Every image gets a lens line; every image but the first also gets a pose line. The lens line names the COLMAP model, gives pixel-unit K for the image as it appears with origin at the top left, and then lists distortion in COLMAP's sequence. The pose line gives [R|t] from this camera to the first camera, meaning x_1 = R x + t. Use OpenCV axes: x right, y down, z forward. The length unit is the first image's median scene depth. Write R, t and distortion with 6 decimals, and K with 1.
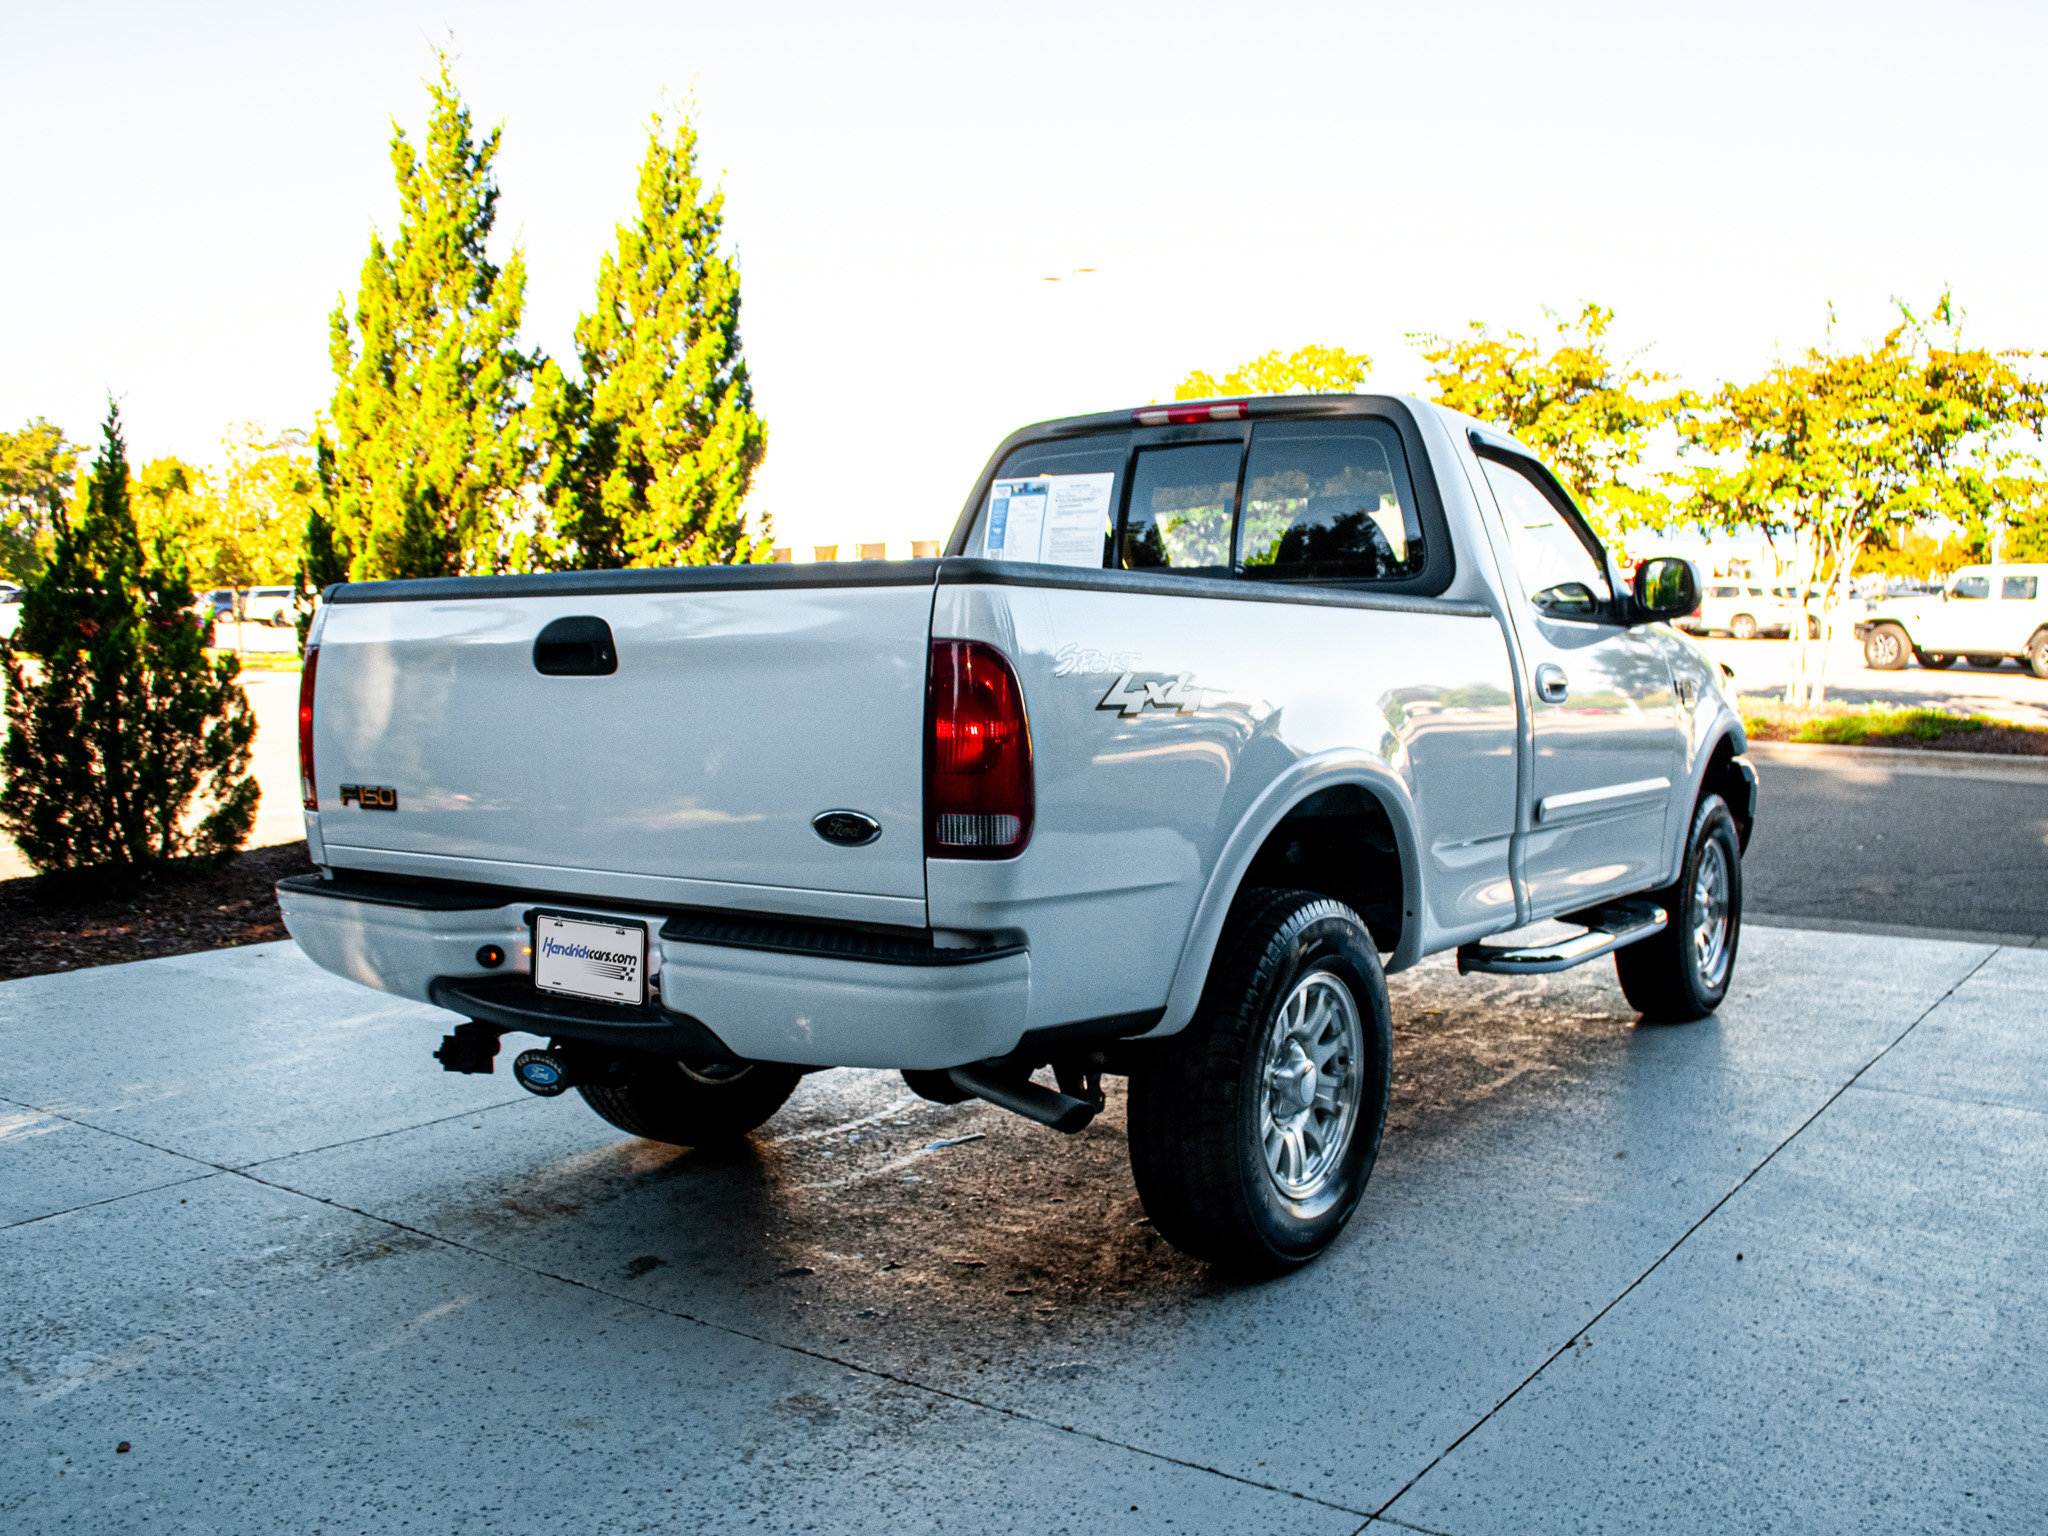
lens RADIAL K [[1801.6, 0, 1026.0], [0, 1801.6, 844.3], [0, 0, 1]] dist [-0.070879, 0.007909]
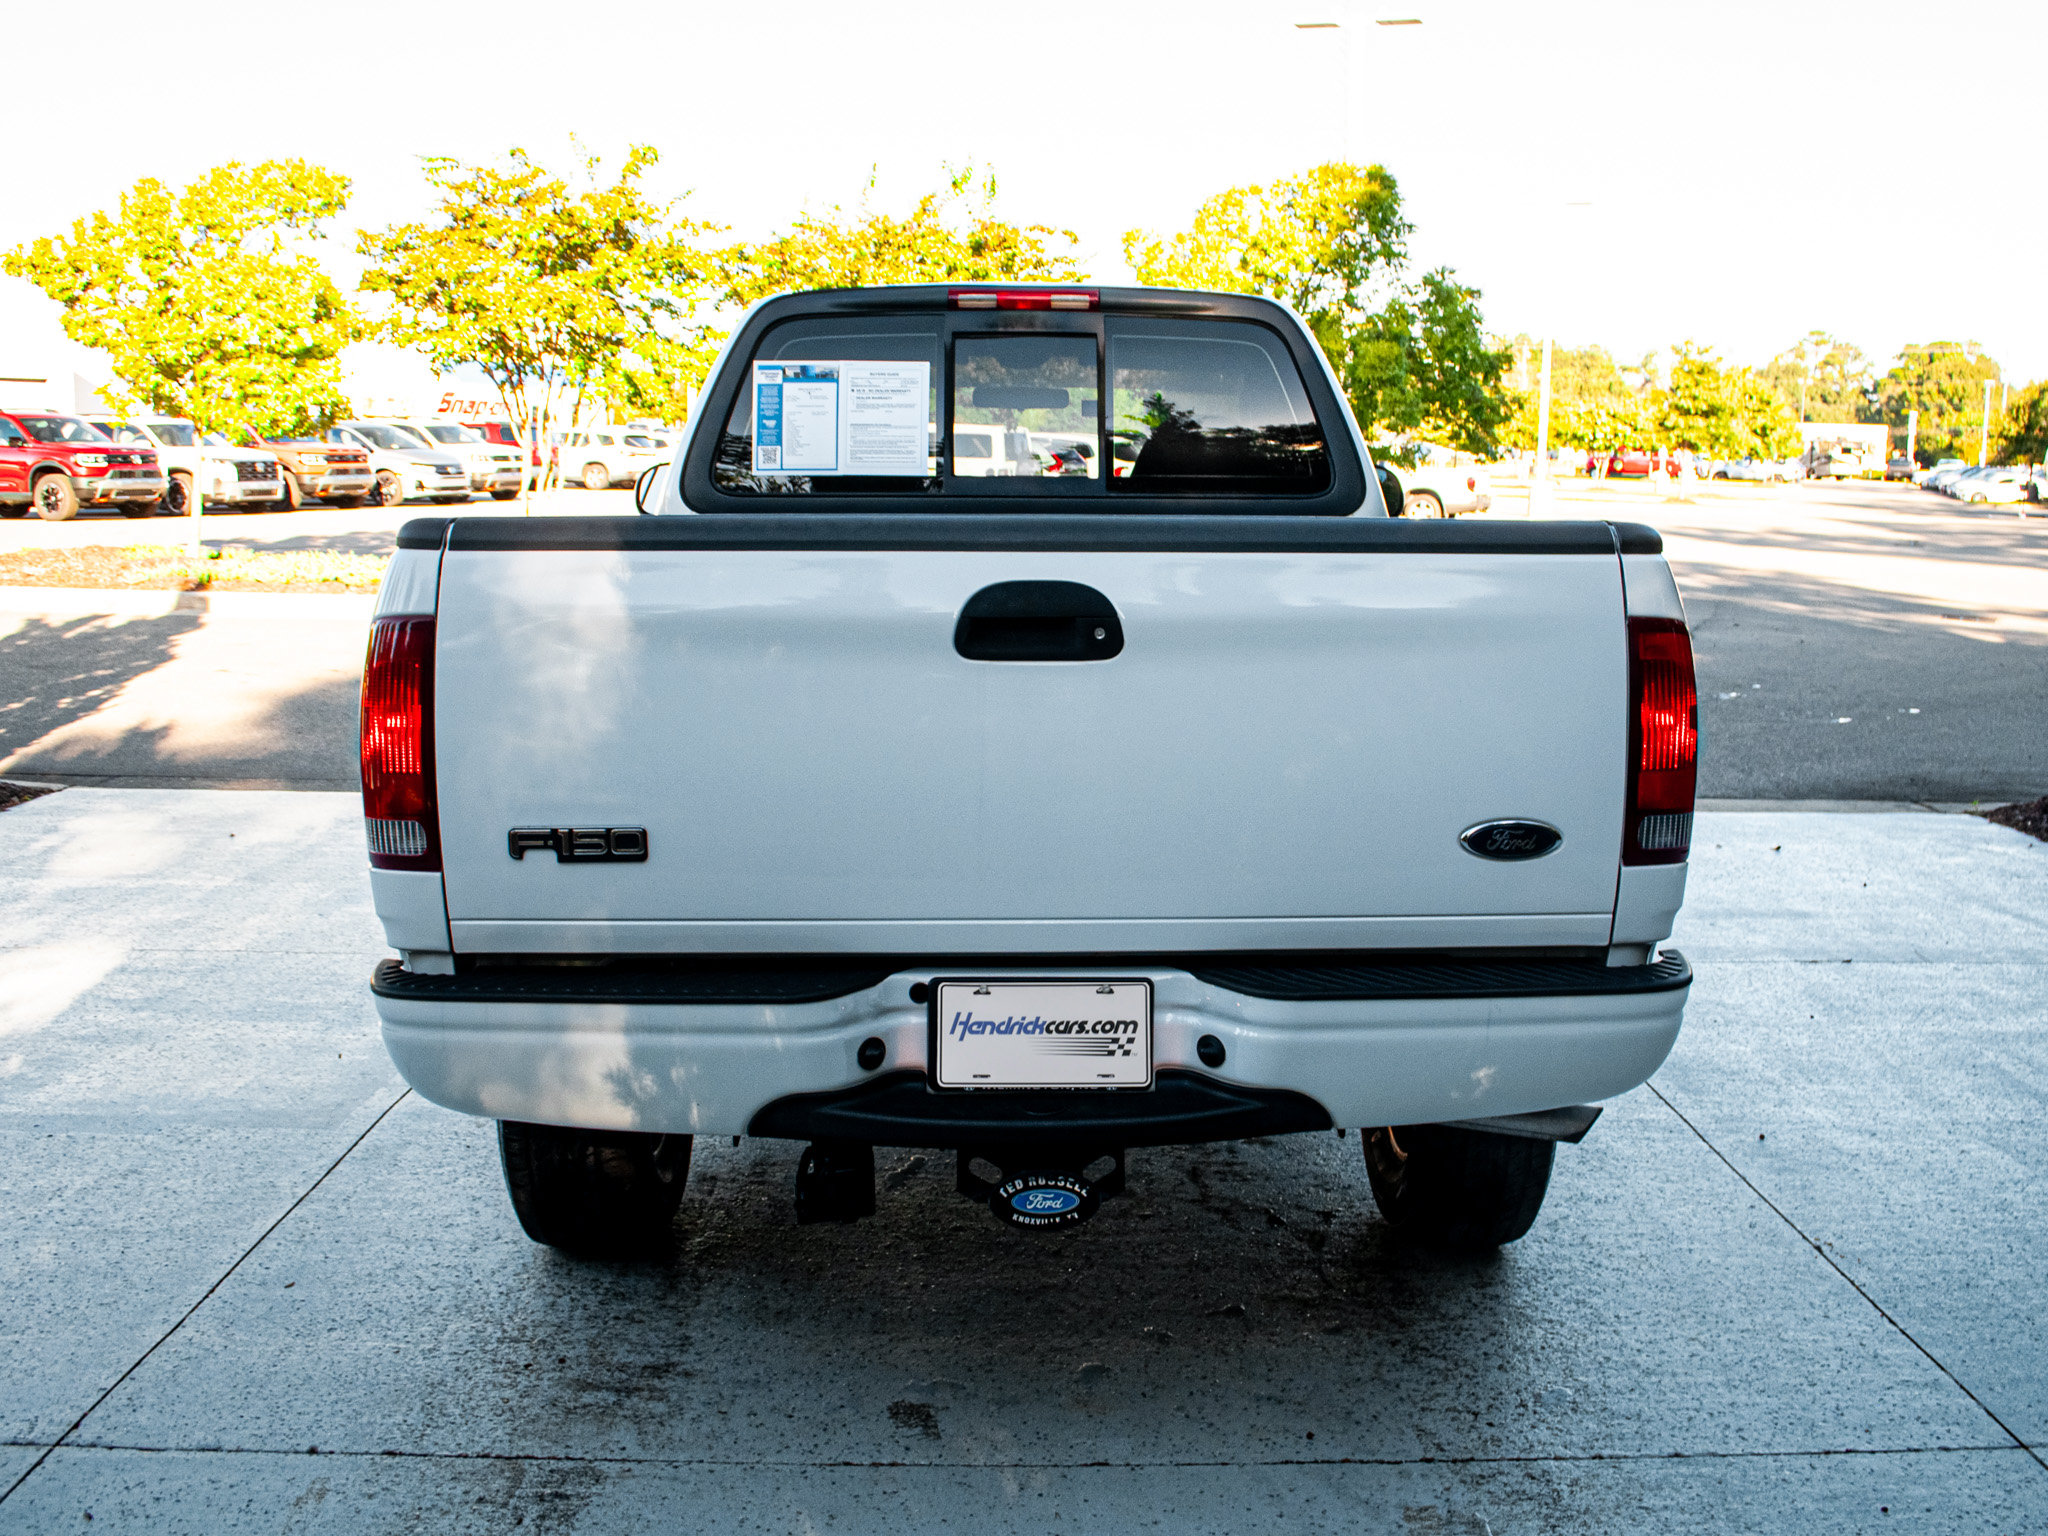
lens RADIAL K [[1927.4, 0, 1024.0], [0, 1927.4, 768.0], [0, 0, 1]] dist [-0.070620, 0.002281]
pose [[0.812338, -0.076557, 0.578140, -0.600856], [0.057906, 0.997036, 0.050664, -0.075697], [-0.580305, -0.007678, 0.814363, 0.298768]]
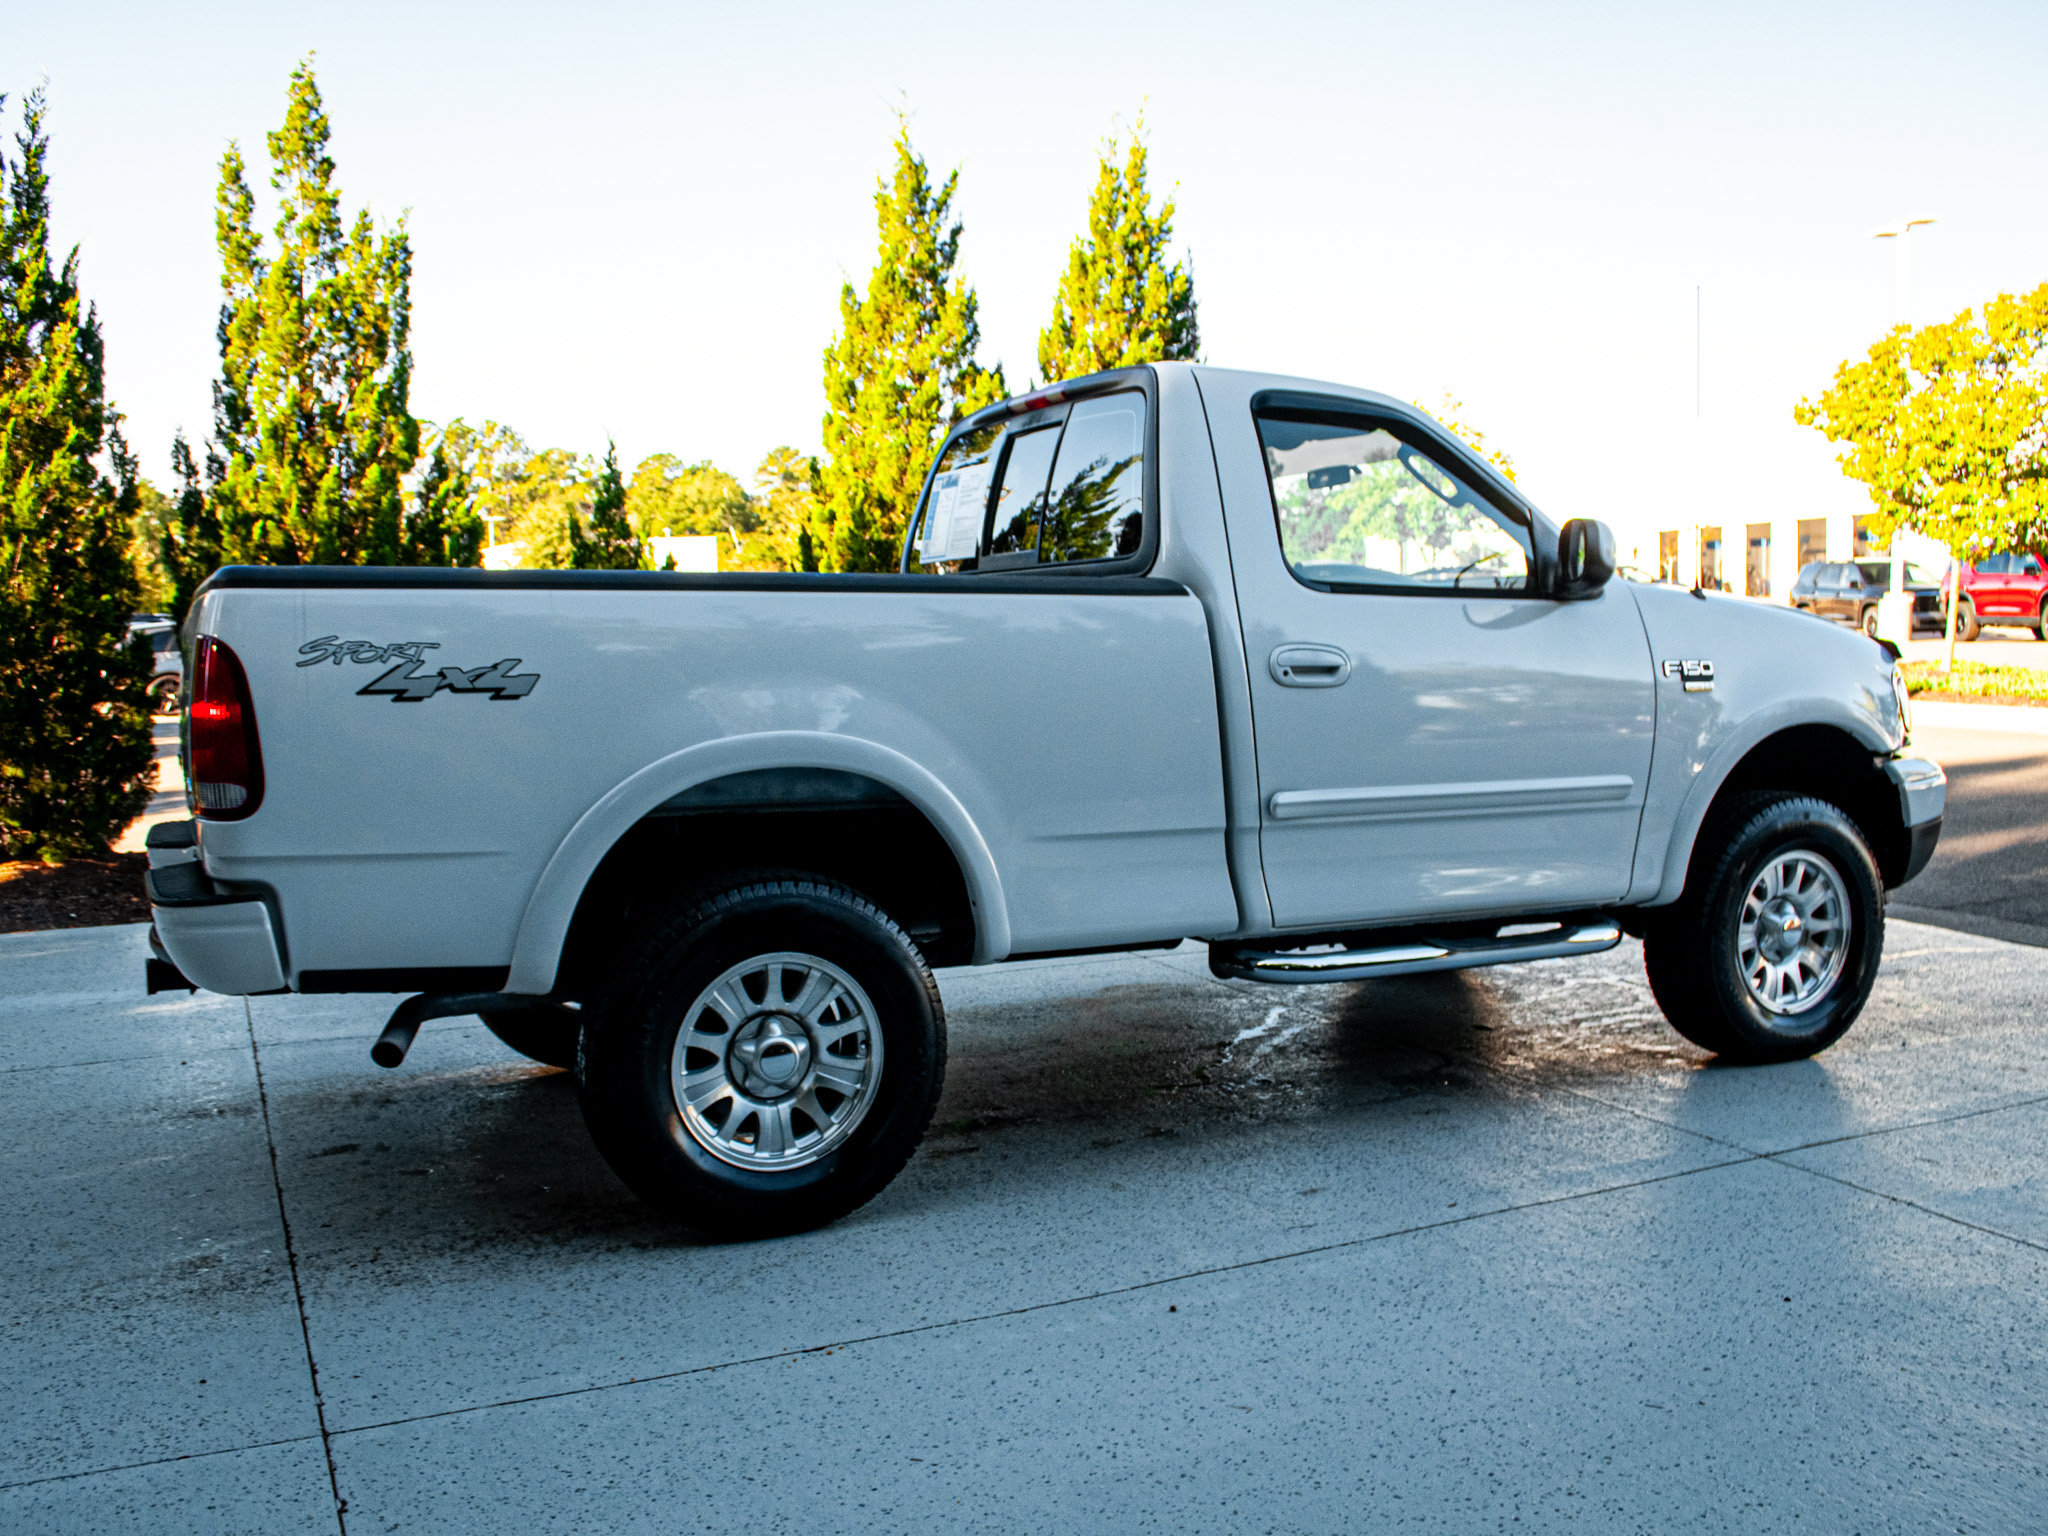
lens RADIAL K [[1731.4, 0, 1022.0], [0, 1731.4, 798.7], [0, 0, 1]] dist [-0.072308, 0.002885]
pose [[0.879052, 0.035290, -0.475417, 0.706300], [-0.040921, 0.999161, -0.001497, -0.018900], [0.474965, 0.020771, 0.879759, 0.188797]]
